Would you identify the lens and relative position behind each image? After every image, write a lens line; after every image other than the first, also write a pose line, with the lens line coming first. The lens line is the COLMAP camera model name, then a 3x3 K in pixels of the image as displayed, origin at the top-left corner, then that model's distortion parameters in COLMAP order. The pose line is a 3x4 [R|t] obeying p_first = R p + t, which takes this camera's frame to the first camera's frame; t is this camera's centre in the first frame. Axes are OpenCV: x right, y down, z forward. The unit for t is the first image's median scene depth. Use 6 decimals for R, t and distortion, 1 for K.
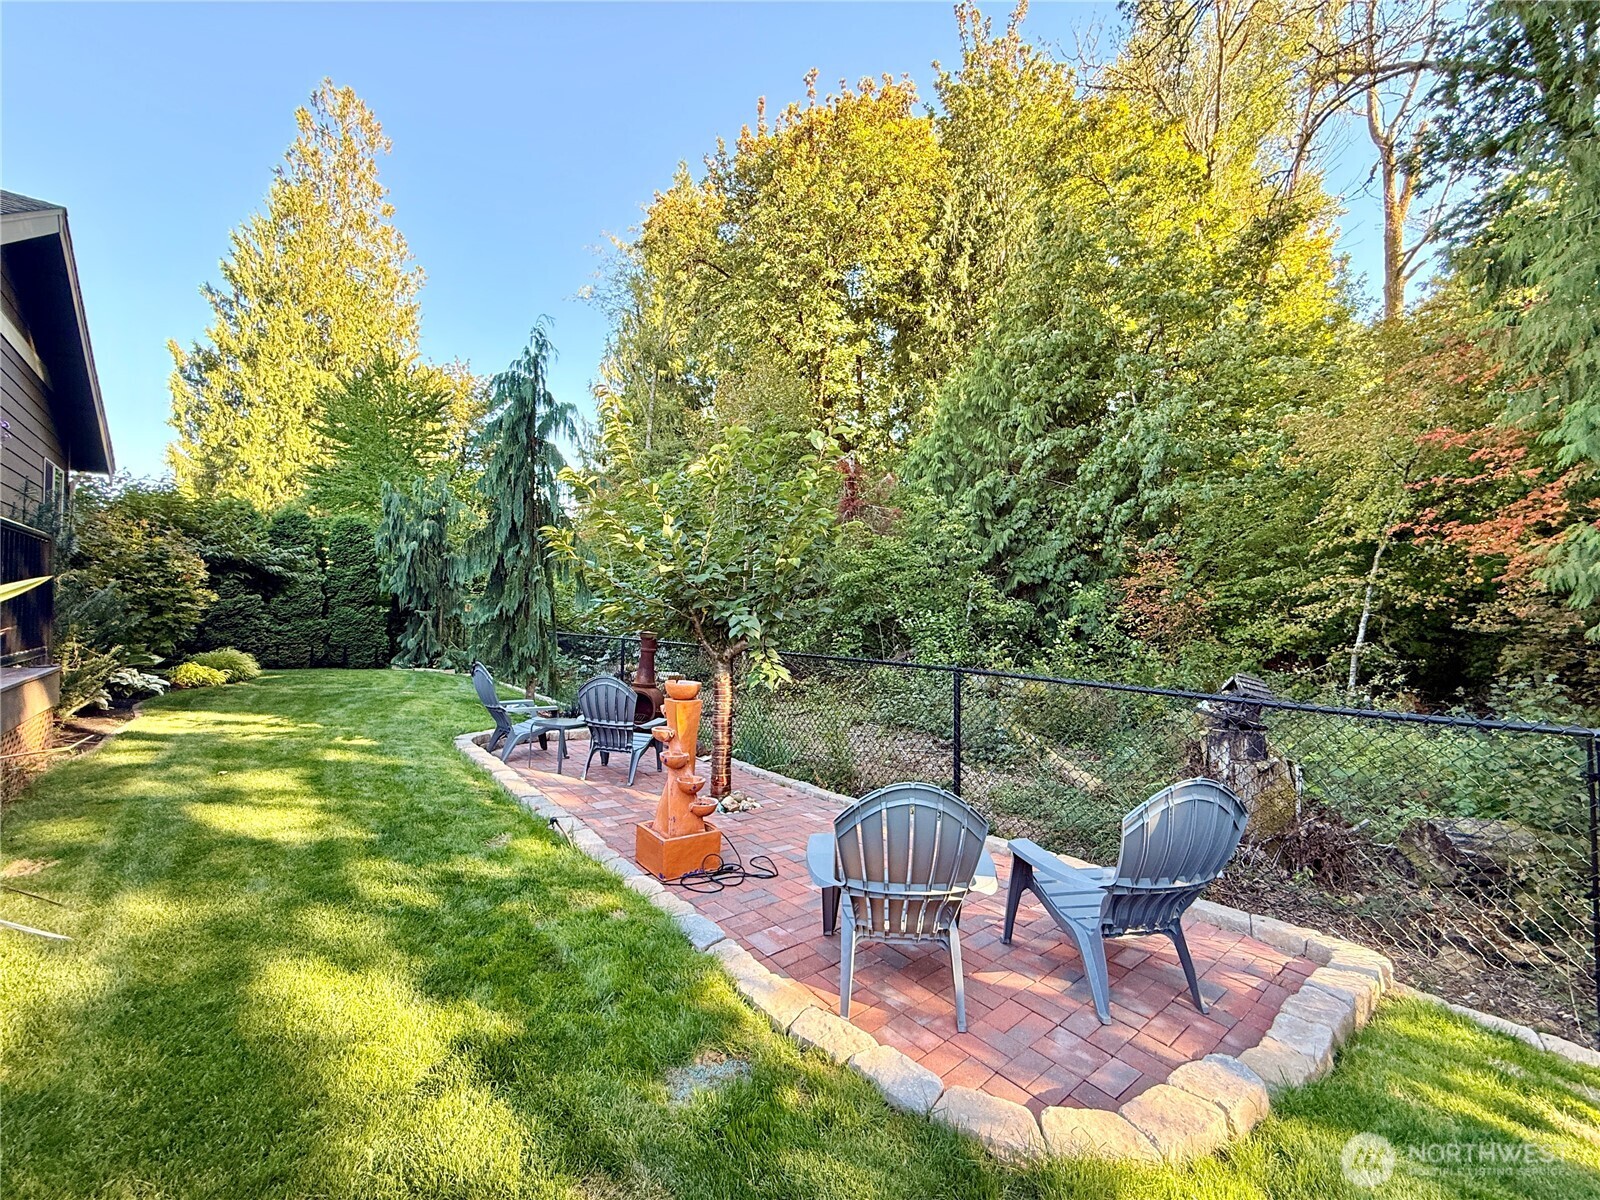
lens RADIAL K [[651.5, 0, 795.3], [0, 651.5, 607.1], [0, 0, 1]] dist [0.018414, -0.000253]
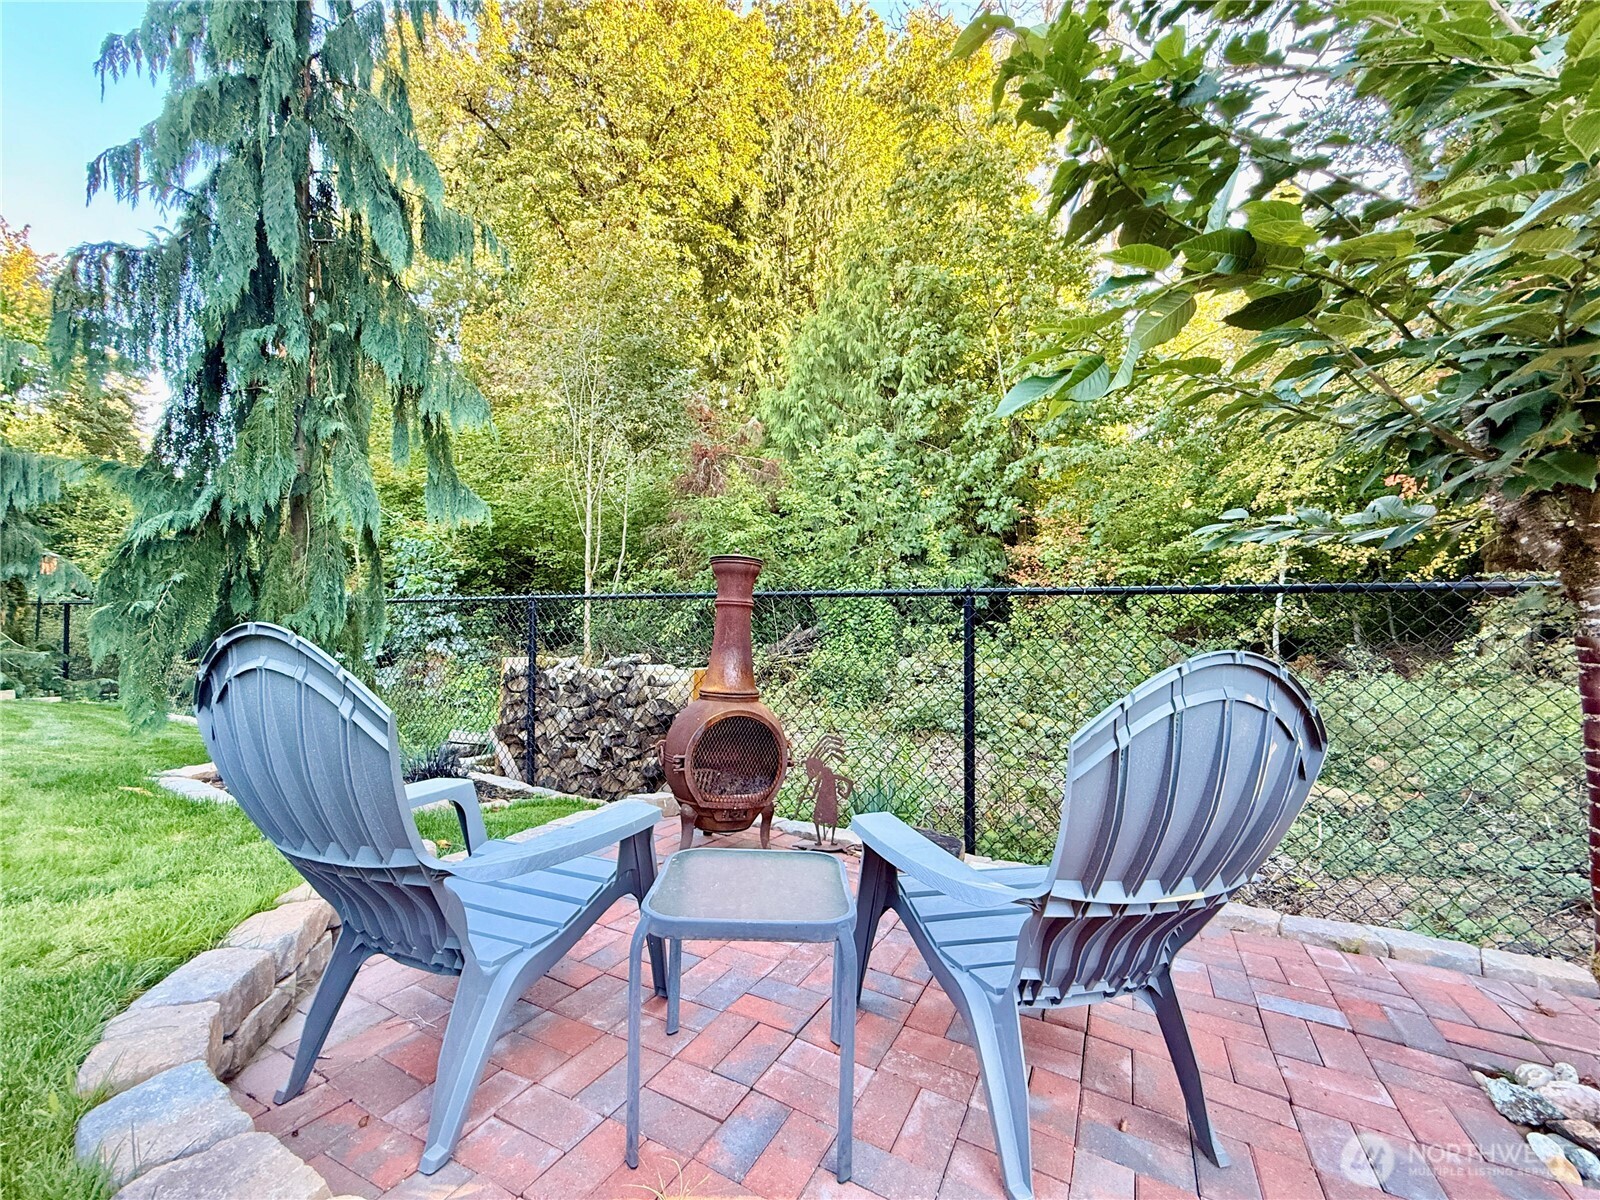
lens RADIAL K [[648.9, 0, 777.2], [0, 648.9, 598.6], [0, 0, 1]] dist [0.019163, -0.000062]
pose [[0.926793, -0.007957, 0.375488, -0.288537], [0.012186, 0.999886, -0.008890, 0.058452], [-0.375375, 0.012815, 0.926784, 0.533165]]
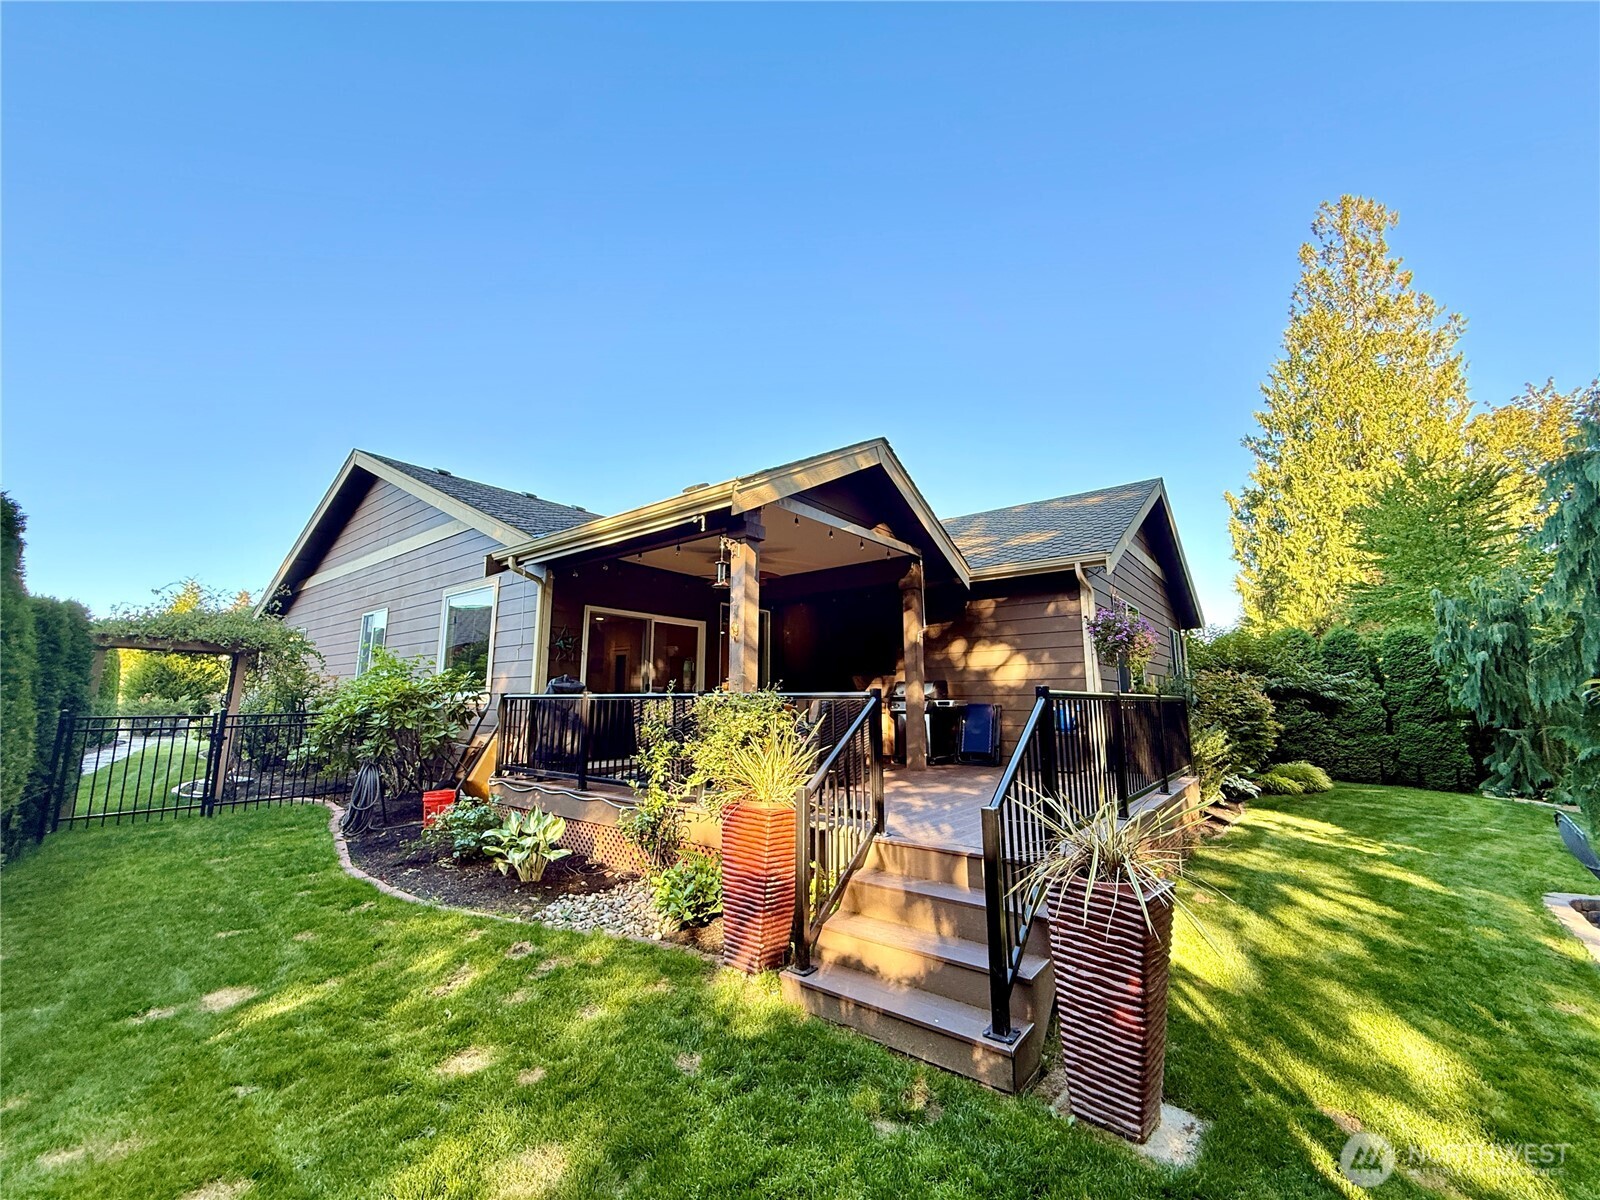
lens RADIAL K [[651.5, 0, 795.3], [0, 651.5, 607.1], [0, 0, 1]] dist [0.018414, -0.000253]
pose [[0.209964, -0.163476, -0.963945, 0.091762], [0.016496, 0.986374, -0.163687, -0.023682], [0.977570, 0.018467, 0.209800, -0.093487]]
